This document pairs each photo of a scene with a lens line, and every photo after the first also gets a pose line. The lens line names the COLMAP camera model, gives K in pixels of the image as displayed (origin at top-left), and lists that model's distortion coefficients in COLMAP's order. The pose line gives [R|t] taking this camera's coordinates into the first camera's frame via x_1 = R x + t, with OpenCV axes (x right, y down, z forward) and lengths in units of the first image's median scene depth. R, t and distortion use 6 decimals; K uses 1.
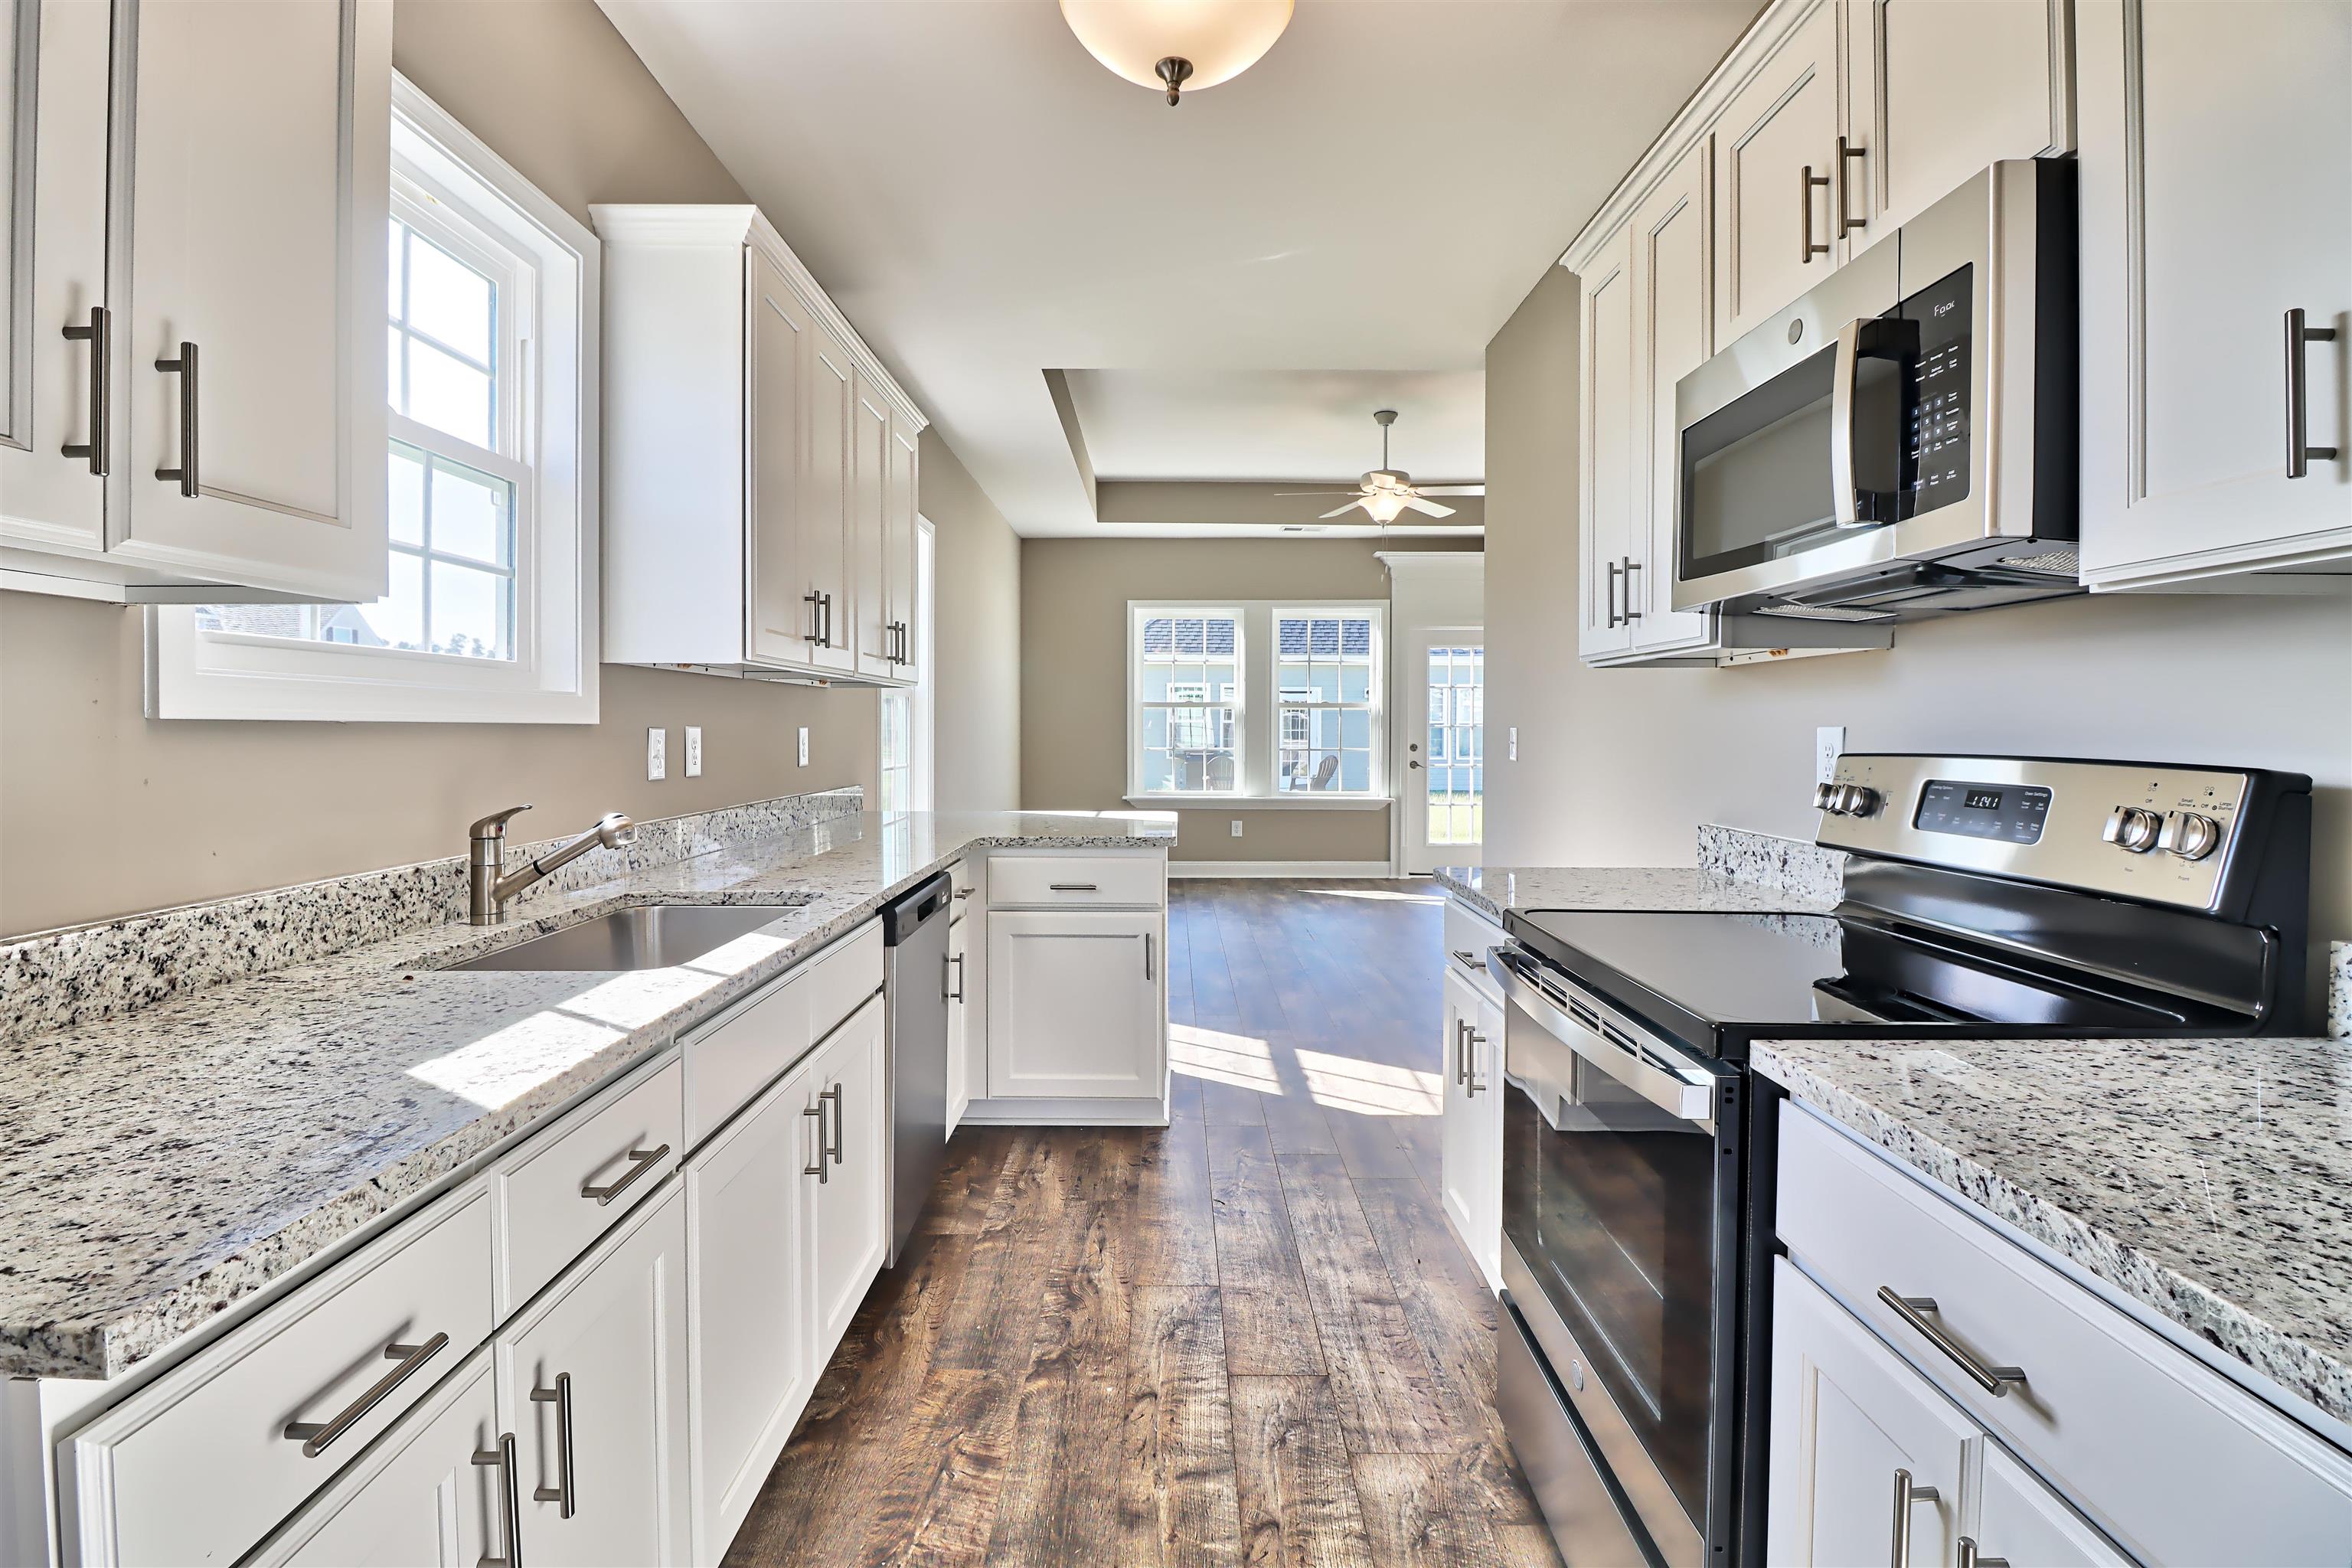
lens RADIAL K [[1084.6, 0, 1166.2], [0, 1084.6, 745.0], [0, 0, 1]] dist [-0.000078, -0.013196]
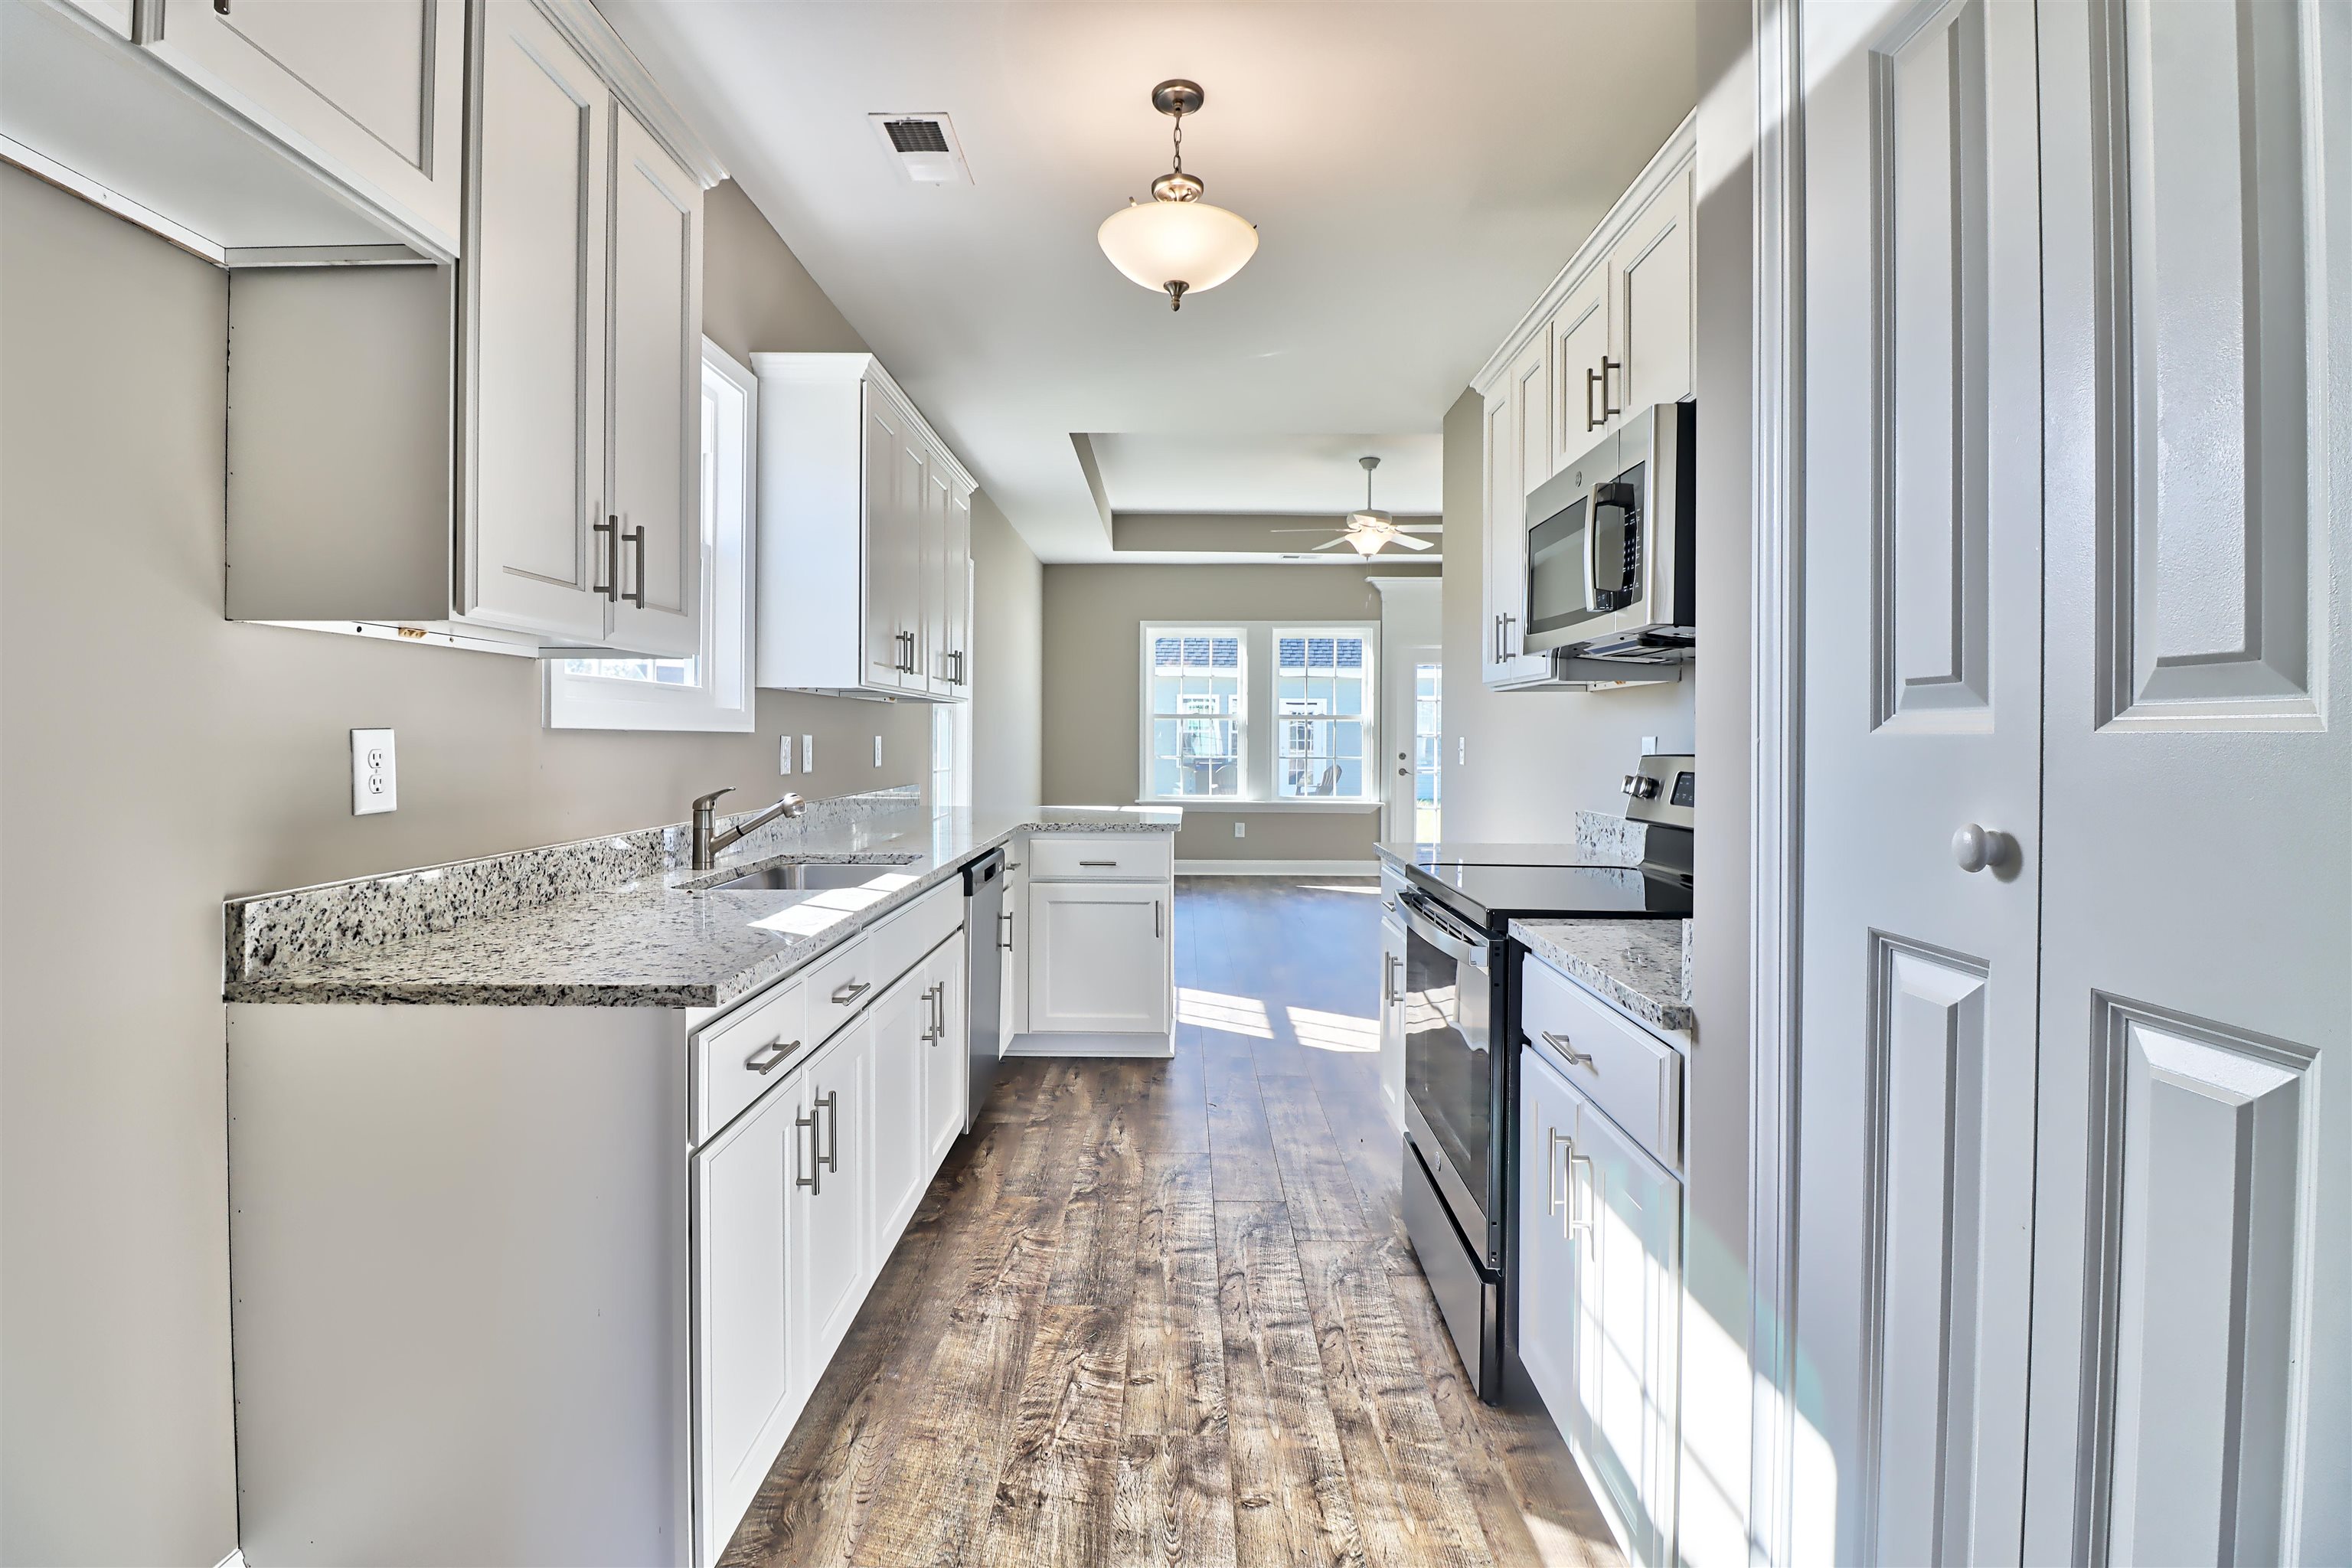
lens RADIAL K [[1084.6, 0, 1166.2], [0, 1084.6, 745.0], [0, 0, 1]] dist [-0.000078, -0.013196]
pose [[0.999945, 0.002671, -0.010145, 0.007920], [-0.002765, 0.999953, -0.009309, 0.008129], [0.010120, 0.009337, 0.999905, -0.367024]]
